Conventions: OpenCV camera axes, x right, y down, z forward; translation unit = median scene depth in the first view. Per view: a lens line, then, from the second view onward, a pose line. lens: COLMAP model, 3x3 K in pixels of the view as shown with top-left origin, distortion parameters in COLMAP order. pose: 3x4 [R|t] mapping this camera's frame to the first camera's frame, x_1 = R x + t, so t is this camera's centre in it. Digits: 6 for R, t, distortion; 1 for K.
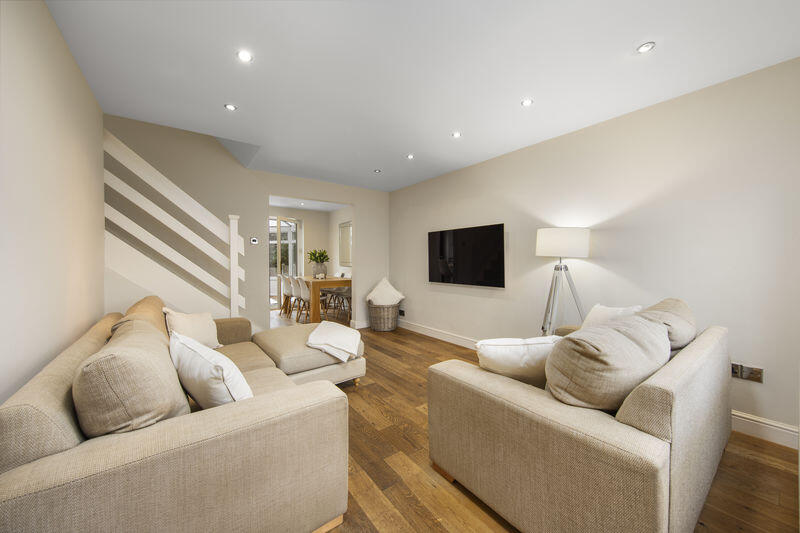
lens RADIAL K [[279.6, 0, 404.8], [0, 279.6, 261.2], [0, 0, 1]] dist [-0.001034, -0.000187]
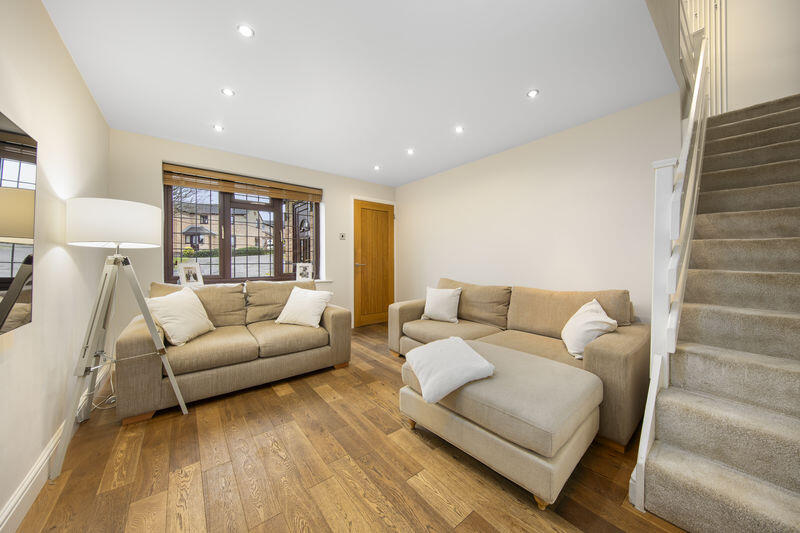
lens RADIAL K [[258.6, 0, 403.3], [0, 258.6, 261.6], [0, 0, 1]] dist [0.000914, 0.000234]
pose [[-0.999542, 0.002926, -0.030120, -0.131608], [0.002900, 0.999995, 0.000892, 0.026689], [0.030122, 0.000804, -0.999546, 1.673300]]
